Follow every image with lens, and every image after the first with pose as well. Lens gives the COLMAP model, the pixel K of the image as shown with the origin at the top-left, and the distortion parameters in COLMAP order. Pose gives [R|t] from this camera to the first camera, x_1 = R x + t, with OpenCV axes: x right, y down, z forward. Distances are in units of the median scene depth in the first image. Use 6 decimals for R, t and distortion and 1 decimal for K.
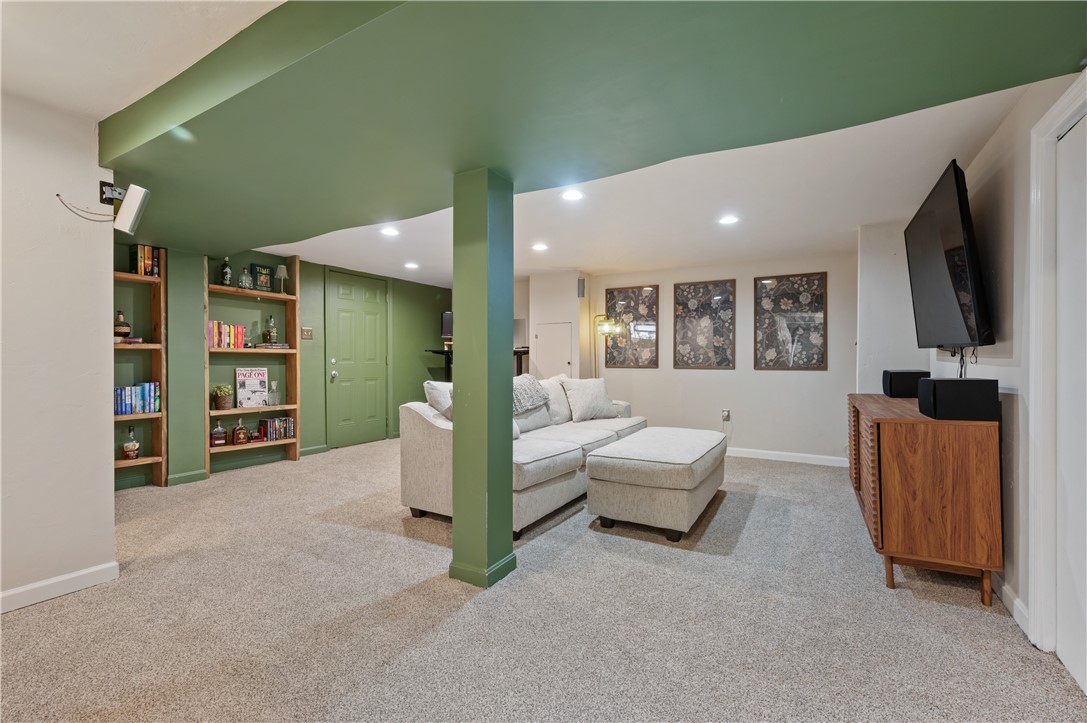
lens RADIAL K [[462.1, 0, 541.6], [0, 462.1, 358.1], [0, 0, 1]] dist [0.000416, 0.000037]
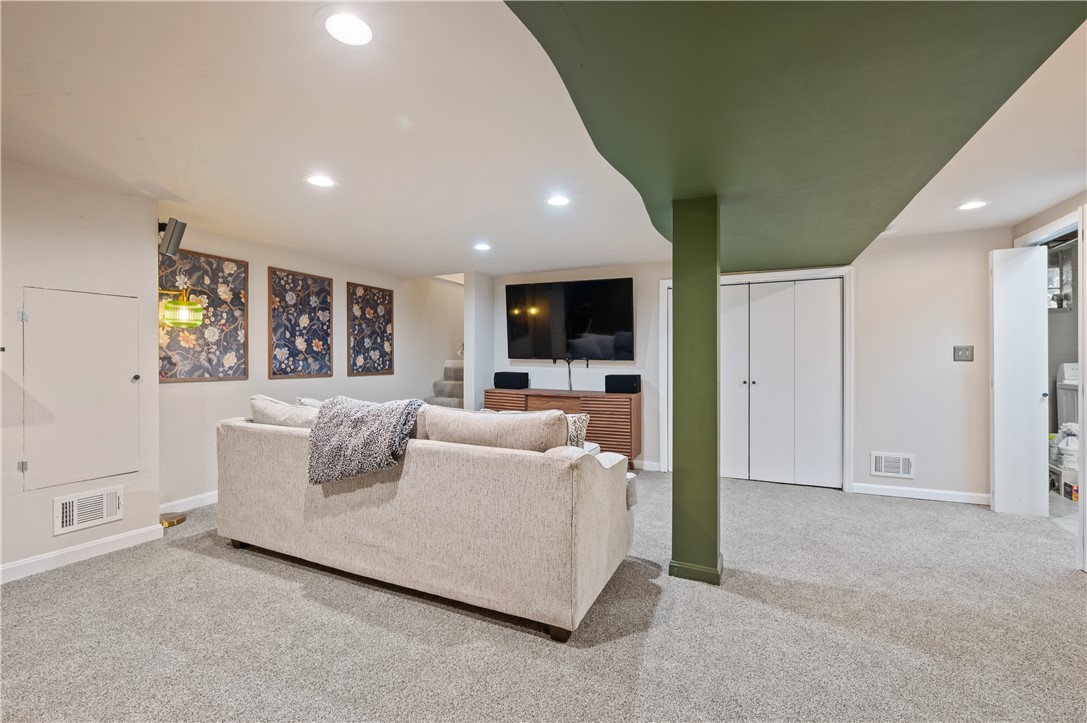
lens RADIAL K [[462.1, 0, 540.4], [0, 462.1, 361.3], [0, 0, 1]] dist [0.000416, 0.000037]
pose [[-0.083601, 0.003095, 0.996494, -0.516686], [0.007811, 0.999966, -0.002450, -0.001137], [-0.996469, 0.007578, -0.083623, 0.645391]]
